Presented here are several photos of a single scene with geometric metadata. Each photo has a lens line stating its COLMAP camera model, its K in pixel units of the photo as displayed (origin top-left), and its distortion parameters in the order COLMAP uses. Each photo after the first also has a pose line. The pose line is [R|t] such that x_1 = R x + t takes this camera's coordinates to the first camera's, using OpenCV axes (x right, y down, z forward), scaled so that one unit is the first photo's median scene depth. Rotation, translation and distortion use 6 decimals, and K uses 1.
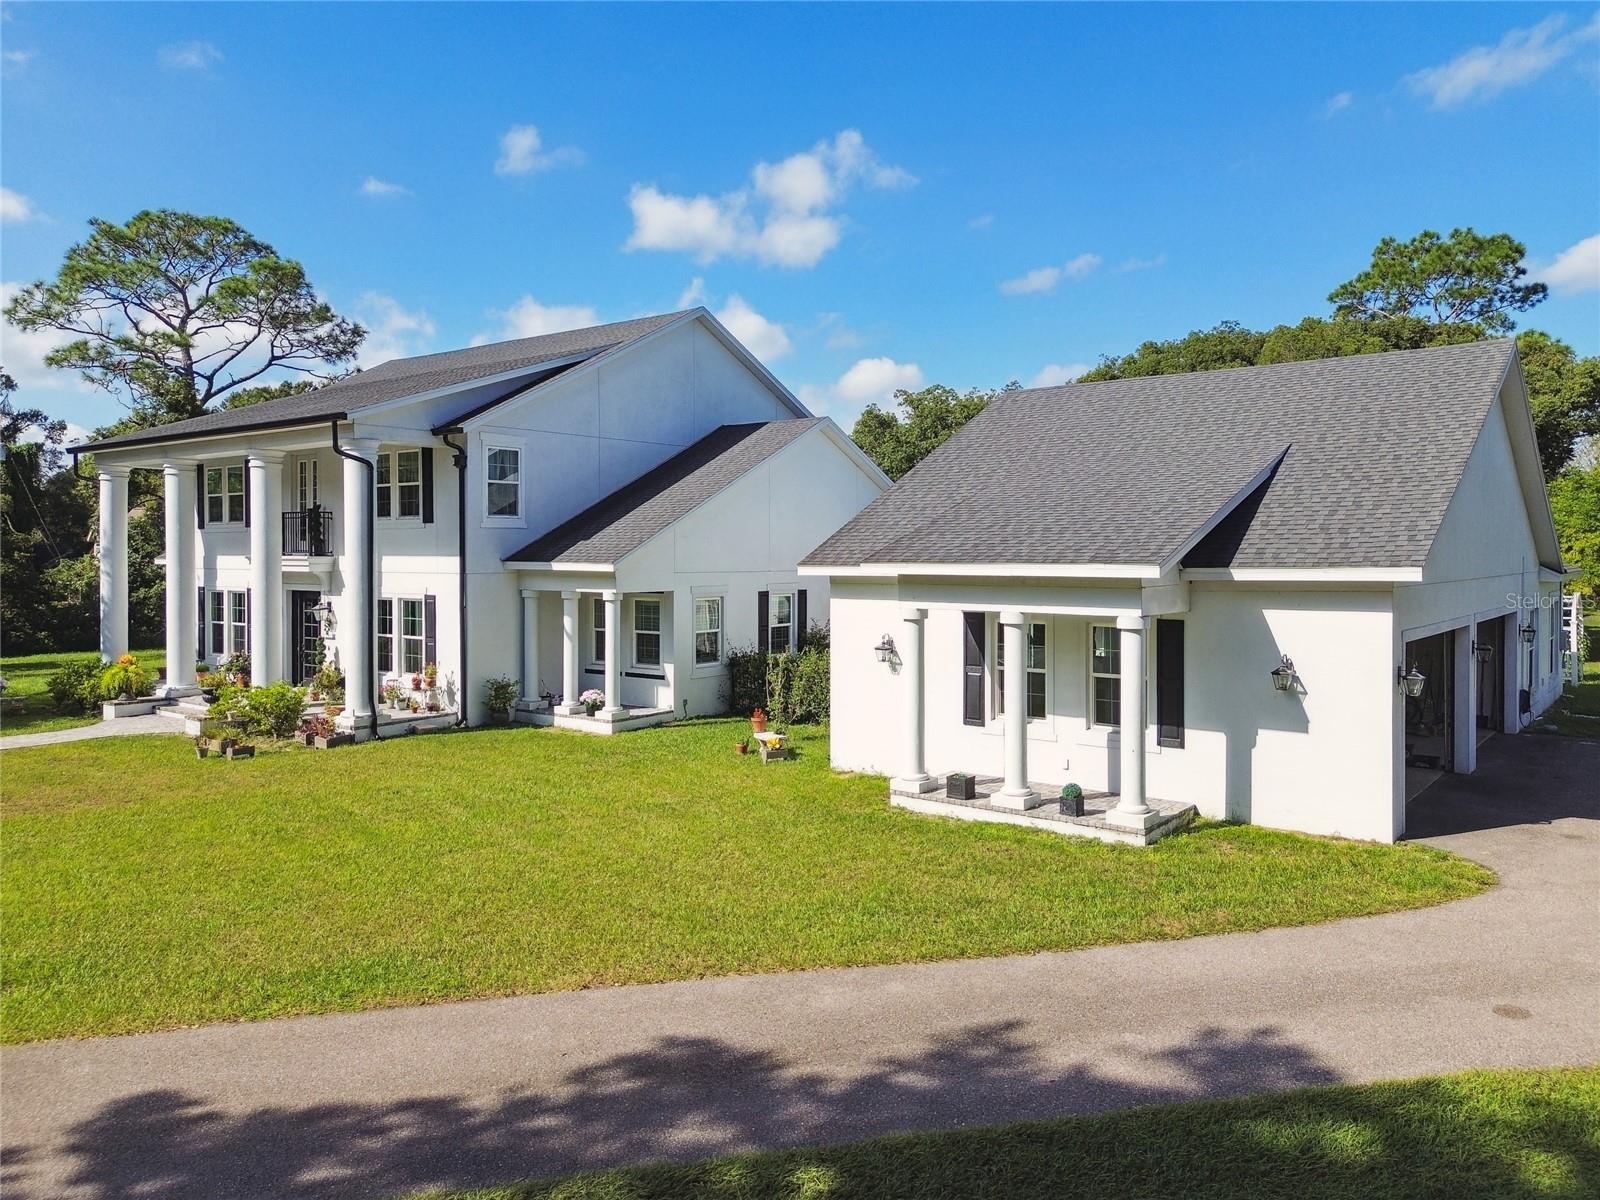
lens RADIAL K [[1150.9, 0, 795.2], [0, 1150.9, 574.2], [0, 0, 1]] dist [0.070156, -0.069062]
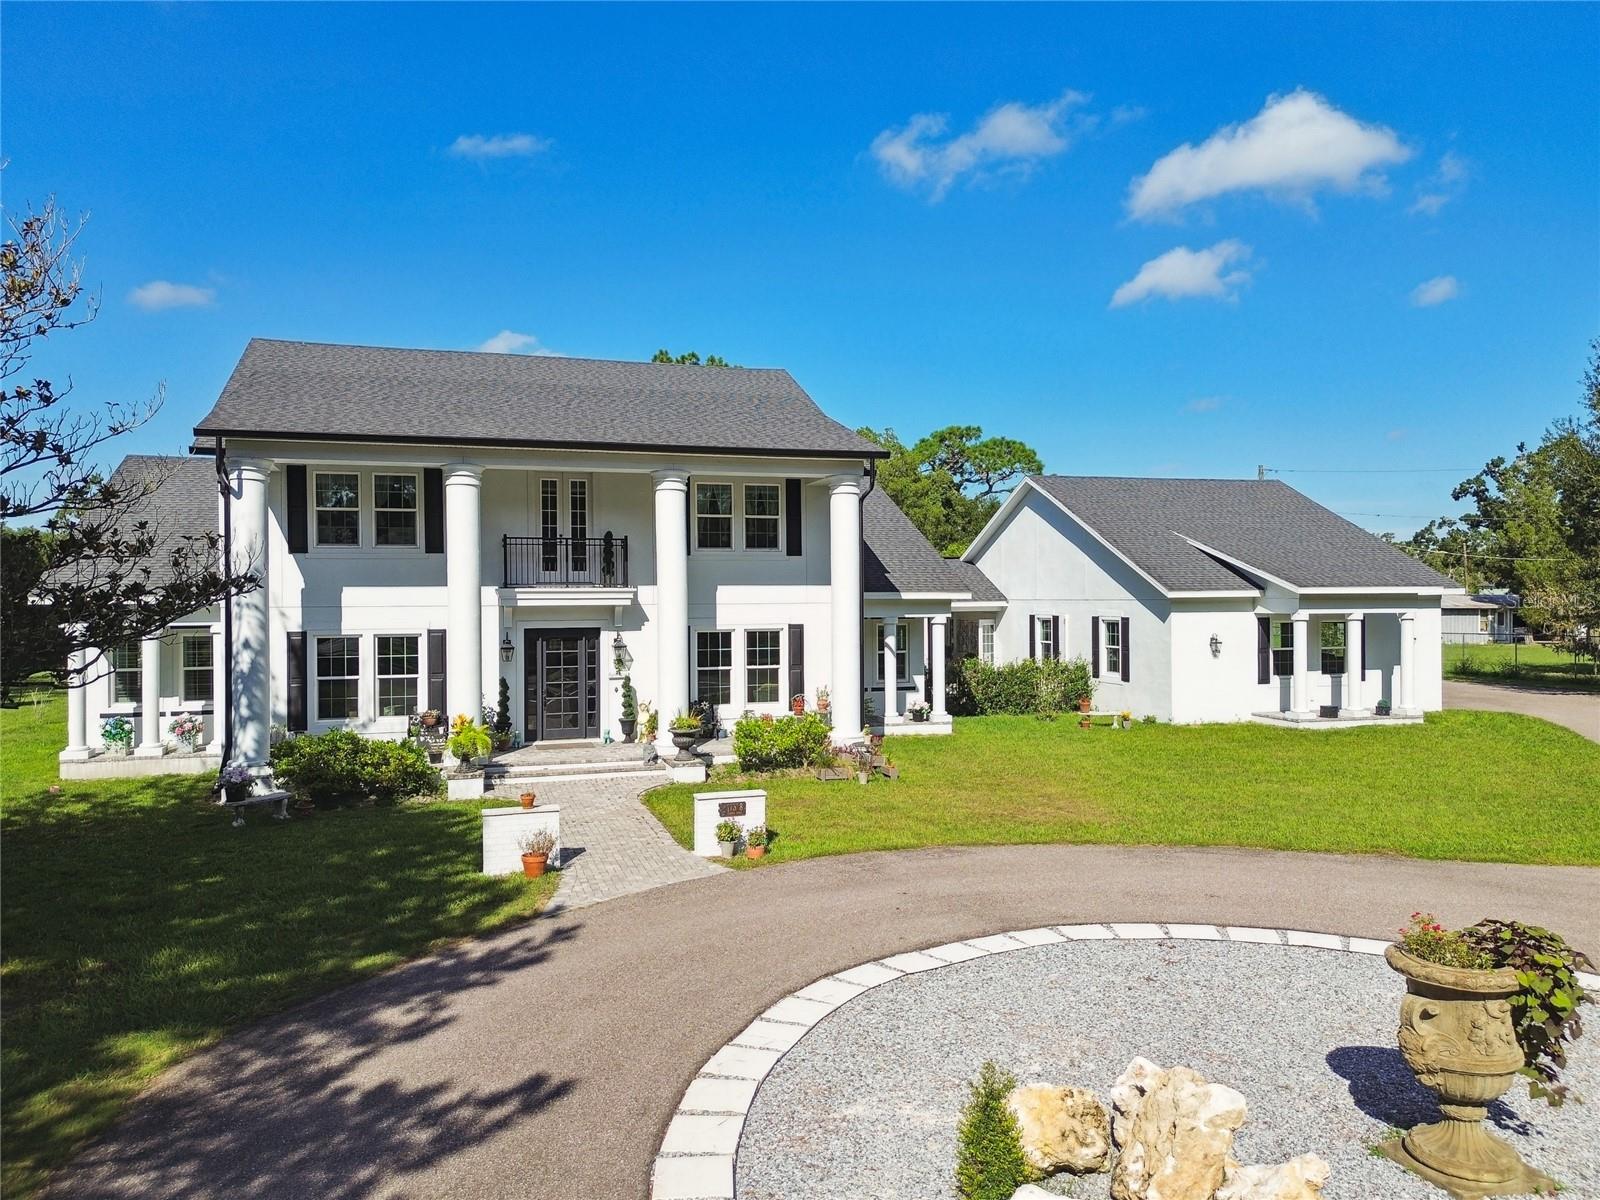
lens RADIAL K [[1137.6, 0, 800.0], [0, 1137.6, 600.0], [0, 0, 1]] dist [0.081255, -0.094293]
pose [[0.578597, -0.005649, 0.815594, -1.201751], [0.021756, 0.999727, -0.008510, 0.004950], [-0.815323, 0.022668, 0.578562, 0.422780]]
